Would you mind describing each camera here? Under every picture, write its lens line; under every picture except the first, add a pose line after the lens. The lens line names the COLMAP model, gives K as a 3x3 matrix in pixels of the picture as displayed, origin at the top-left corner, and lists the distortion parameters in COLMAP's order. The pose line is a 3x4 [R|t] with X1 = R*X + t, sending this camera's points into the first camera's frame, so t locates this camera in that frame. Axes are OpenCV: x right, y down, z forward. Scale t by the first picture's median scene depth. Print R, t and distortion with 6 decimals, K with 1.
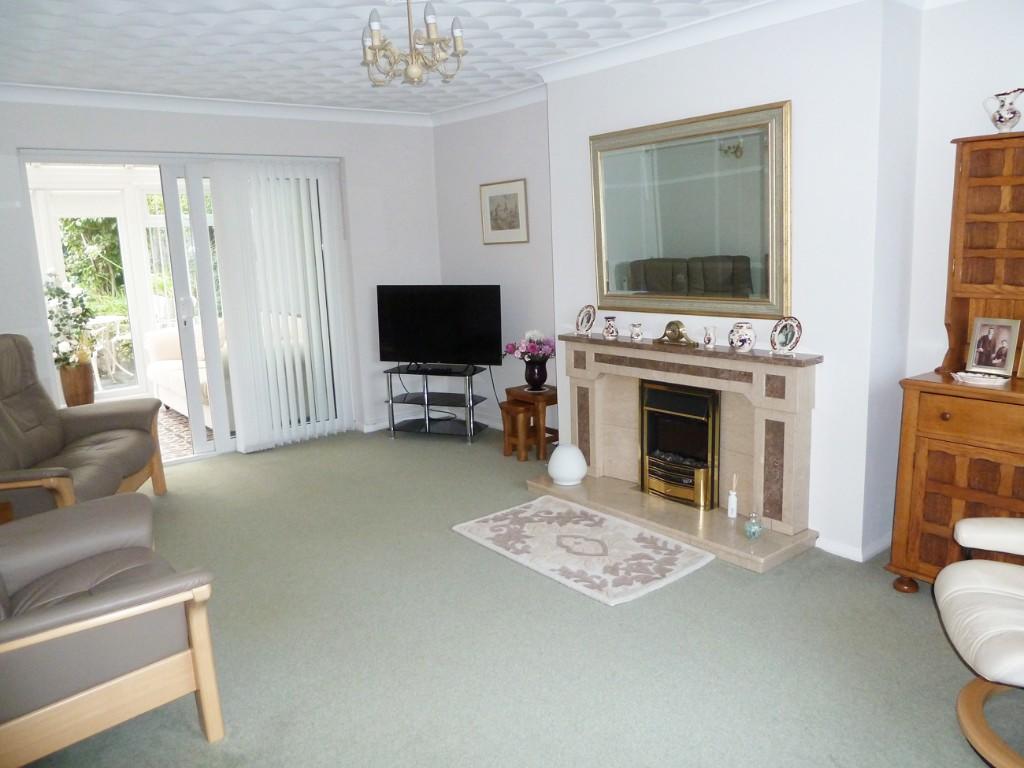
lens RADIAL K [[766.1, 0, 511.9], [0, 766.1, 378.6], [0, 0, 1]] dist [-0.044254, 0.017223]
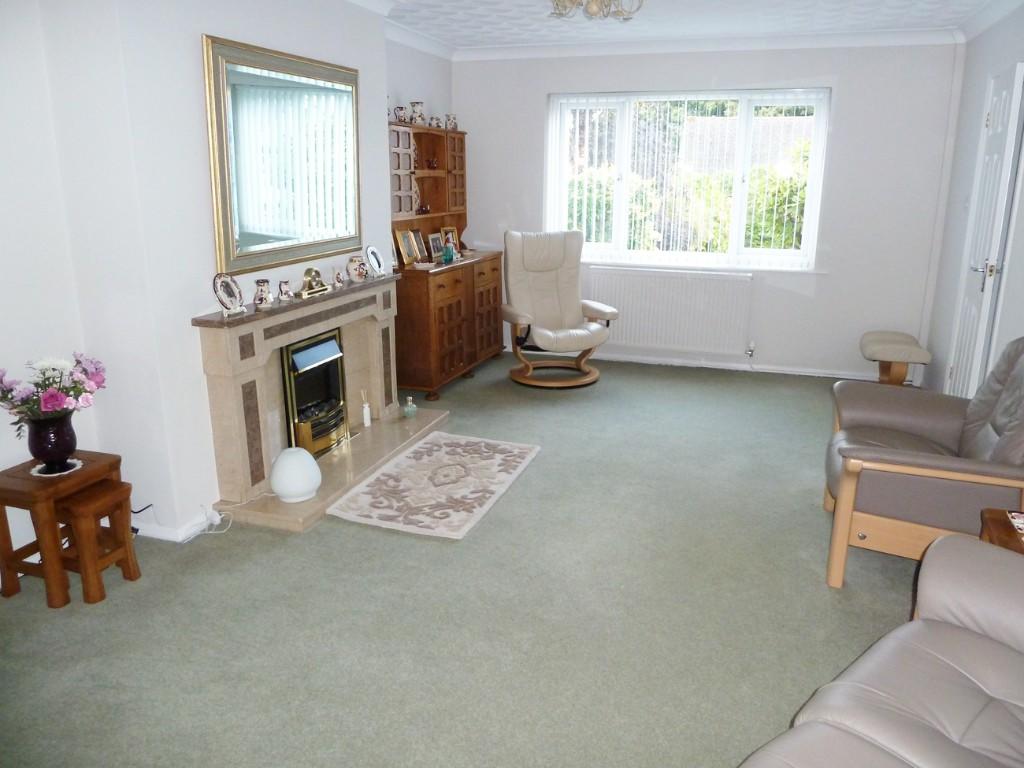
lens RADIAL K [[766.1, 0, 510.8], [0, 766.1, 383.1], [0, 0, 1]] dist [-0.044254, 0.017223]
pose [[-0.538955, -0.182069, 0.822422, -0.766008], [0.174517, 0.931040, 0.320481, -0.212084], [-0.824058, 0.316252, -0.470015, 1.330048]]
